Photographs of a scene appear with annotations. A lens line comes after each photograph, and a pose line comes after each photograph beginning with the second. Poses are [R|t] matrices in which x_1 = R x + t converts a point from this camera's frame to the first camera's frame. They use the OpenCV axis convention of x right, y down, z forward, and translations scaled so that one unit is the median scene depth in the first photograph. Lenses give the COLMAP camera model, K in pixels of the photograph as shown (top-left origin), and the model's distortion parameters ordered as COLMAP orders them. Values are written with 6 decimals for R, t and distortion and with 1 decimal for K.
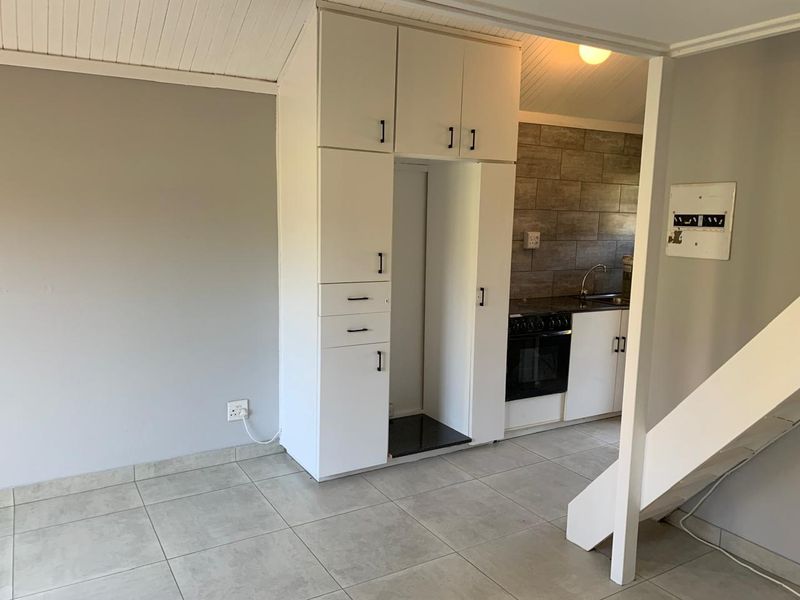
lens RADIAL K [[610.3, 0, 395.4], [0, 610.3, 300.8], [0, 0, 1]] dist [0.045606, -0.036002]
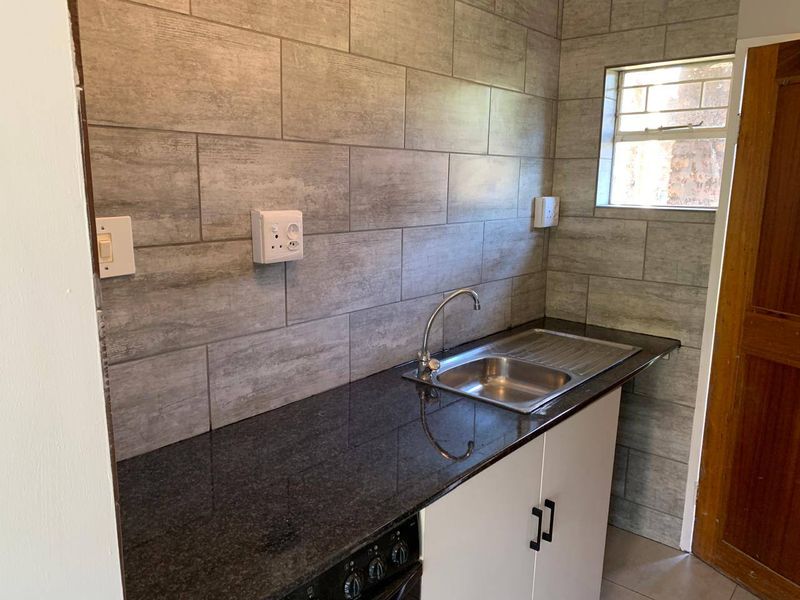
lens RADIAL K [[610.3, 0, 399.0], [0, 610.3, 300.0], [0, 0, 1]] dist [0.045606, -0.036002]
pose [[0.943452, -0.076614, 0.322534, 0.171977], [0.057559, 0.996008, 0.068223, -0.081720], [-0.326474, -0.045800, 0.944096, 0.656243]]
